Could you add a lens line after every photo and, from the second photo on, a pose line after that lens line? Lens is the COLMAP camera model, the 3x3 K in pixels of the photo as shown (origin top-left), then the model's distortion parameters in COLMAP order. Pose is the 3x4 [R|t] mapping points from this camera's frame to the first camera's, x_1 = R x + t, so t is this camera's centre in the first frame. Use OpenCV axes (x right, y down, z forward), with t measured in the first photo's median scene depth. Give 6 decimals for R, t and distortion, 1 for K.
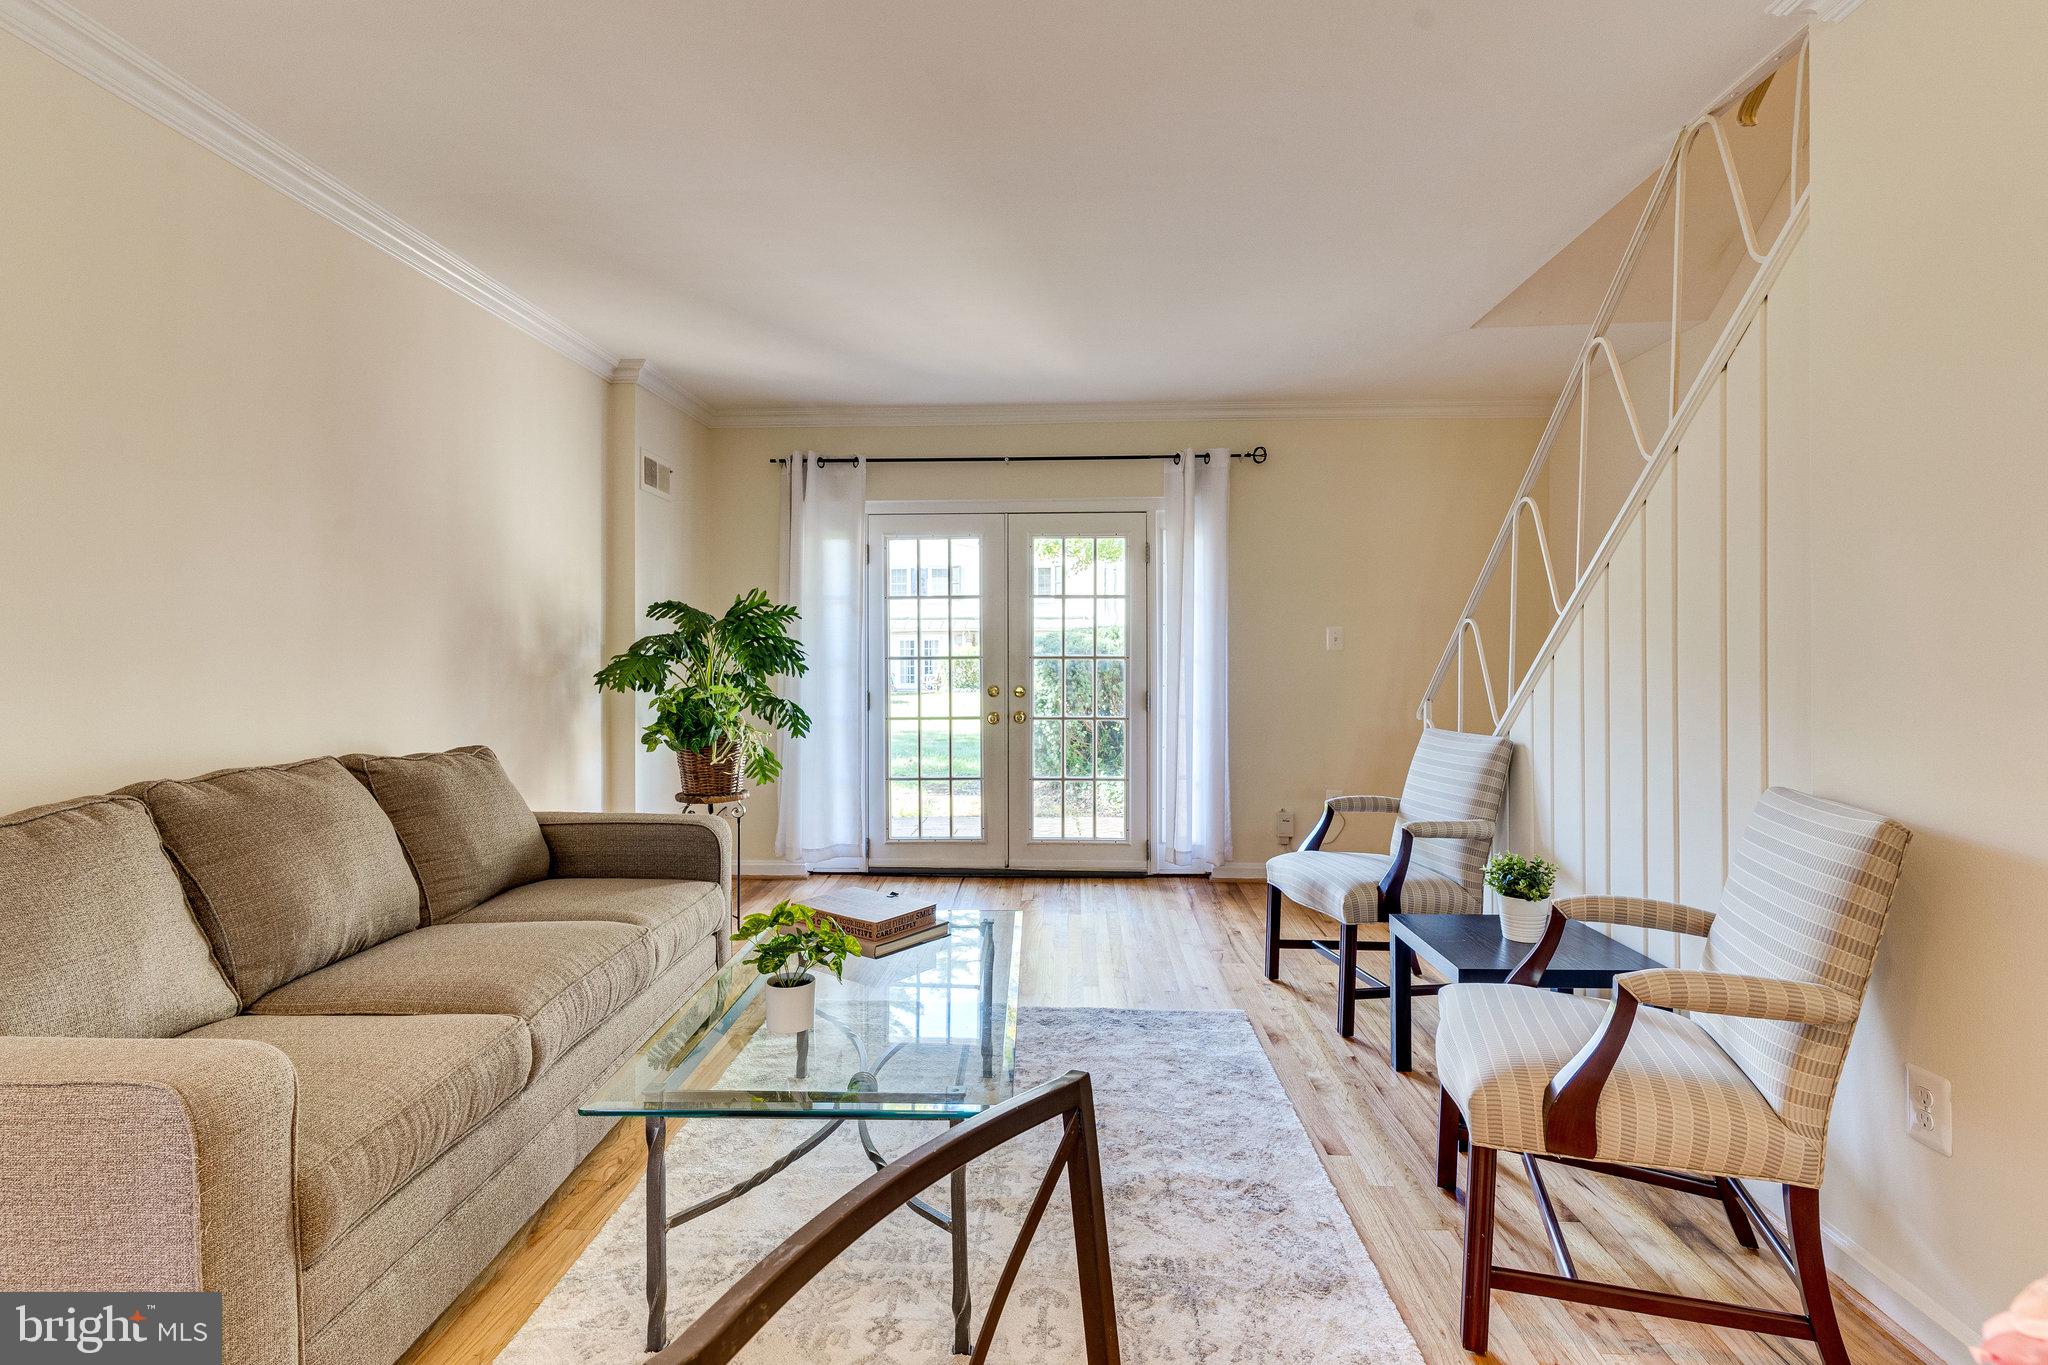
lens RADIAL K [[987.1, 0, 1022.6], [0, 987.1, 644.2], [0, 0, 1]] dist [-0.002719, -0.000691]
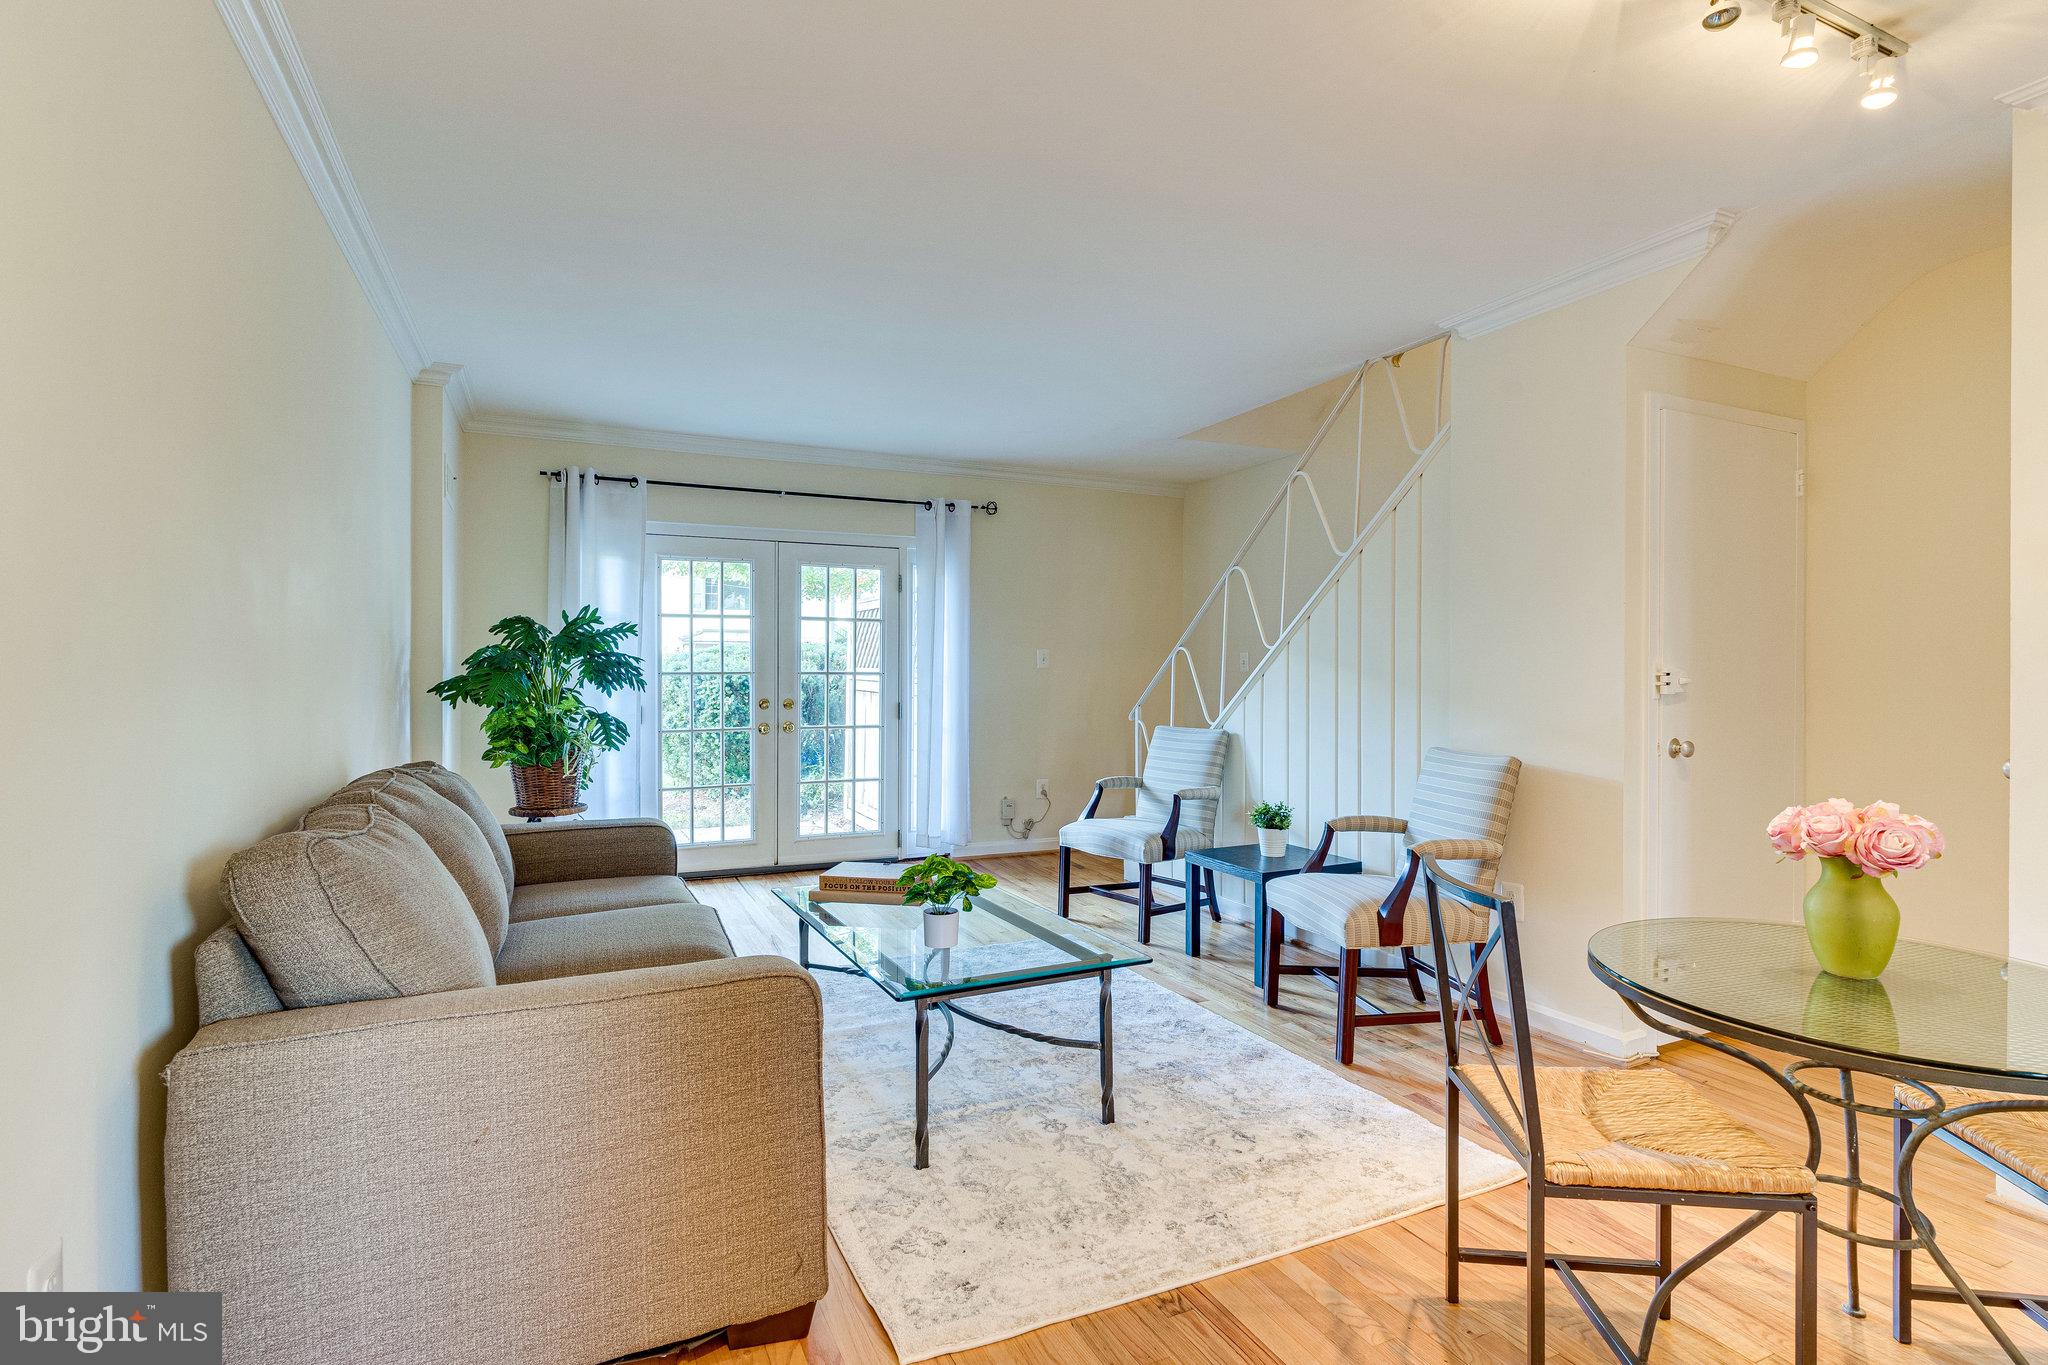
lens RADIAL K [[983.5, 0, 1031.8], [0, 983.5, 650.6], [0, 0, 1]] dist [0.003229, -0.000474]
pose [[0.882915, 0.013280, 0.469345, -0.343671], [-0.009682, 0.999902, -0.010078, -0.003506], [-0.469433, 0.004353, 0.882957, -0.119834]]
